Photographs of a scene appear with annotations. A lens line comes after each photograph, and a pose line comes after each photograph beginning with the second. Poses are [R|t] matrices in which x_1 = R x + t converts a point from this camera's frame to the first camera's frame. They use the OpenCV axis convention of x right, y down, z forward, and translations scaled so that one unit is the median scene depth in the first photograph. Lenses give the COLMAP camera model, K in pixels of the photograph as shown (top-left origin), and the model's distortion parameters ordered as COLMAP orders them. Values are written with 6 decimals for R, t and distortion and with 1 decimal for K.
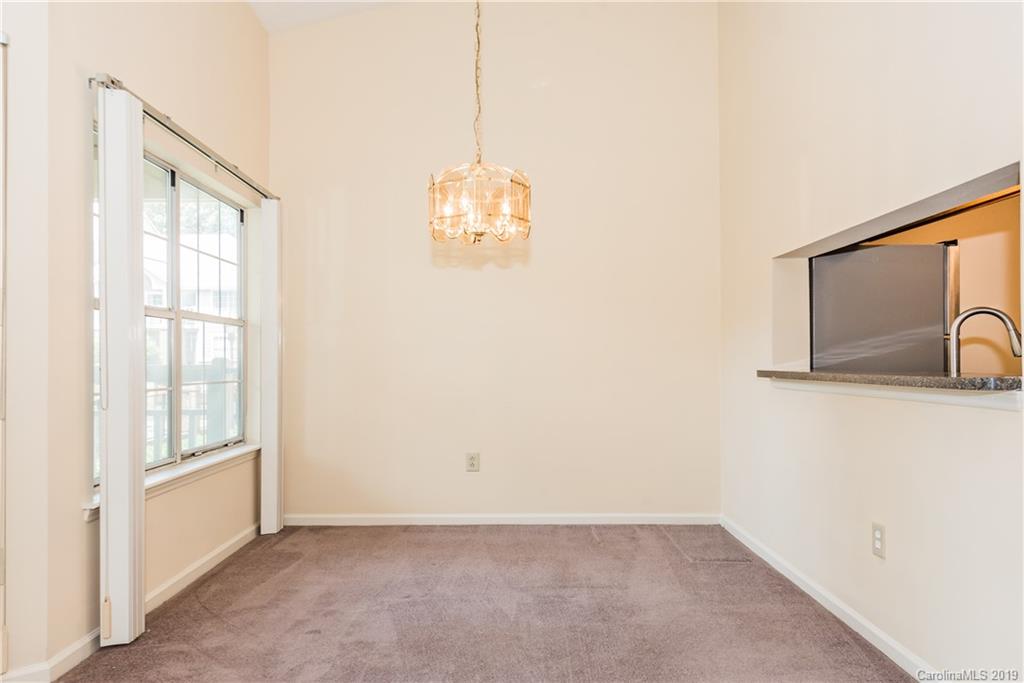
lens RADIAL K [[707.2, 0, 512.9], [0, 707.2, 351.5], [0, 0, 1]] dist [0.047864, -0.004964]
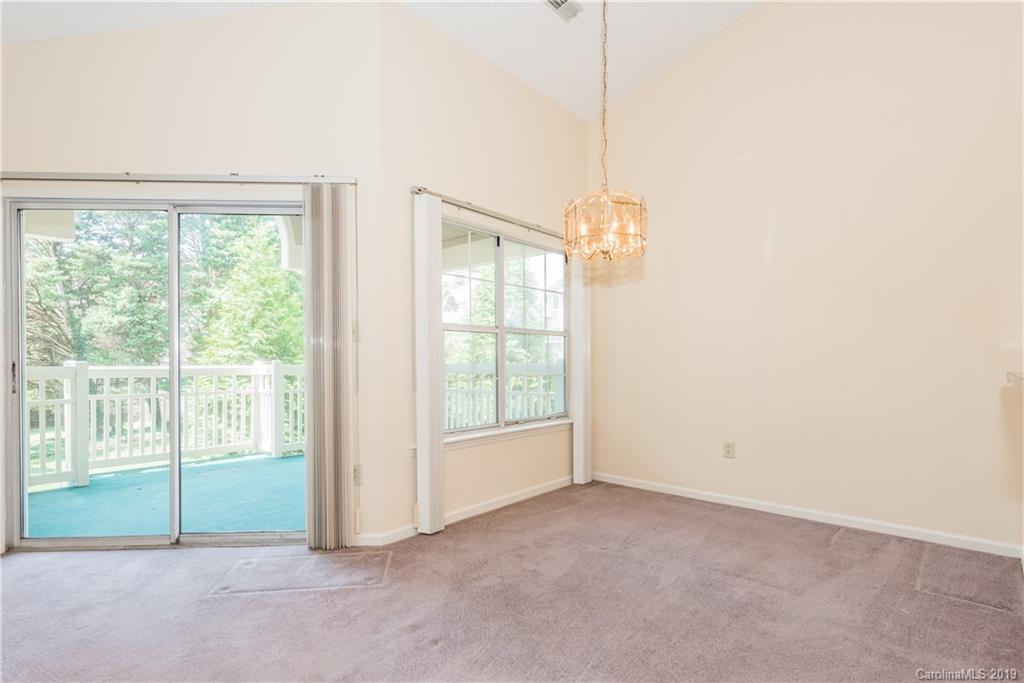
lens RADIAL K [[526.2, 0, 525.0], [0, 526.2, 361.0], [0, 0, 1]] dist [0.020219, -0.002173]
pose [[0.756414, 0.001881, -0.654091, 0.299427], [0.008292, 0.999888, 0.012464, 0.001110], [0.654041, -0.014852, 0.756313, 0.179665]]
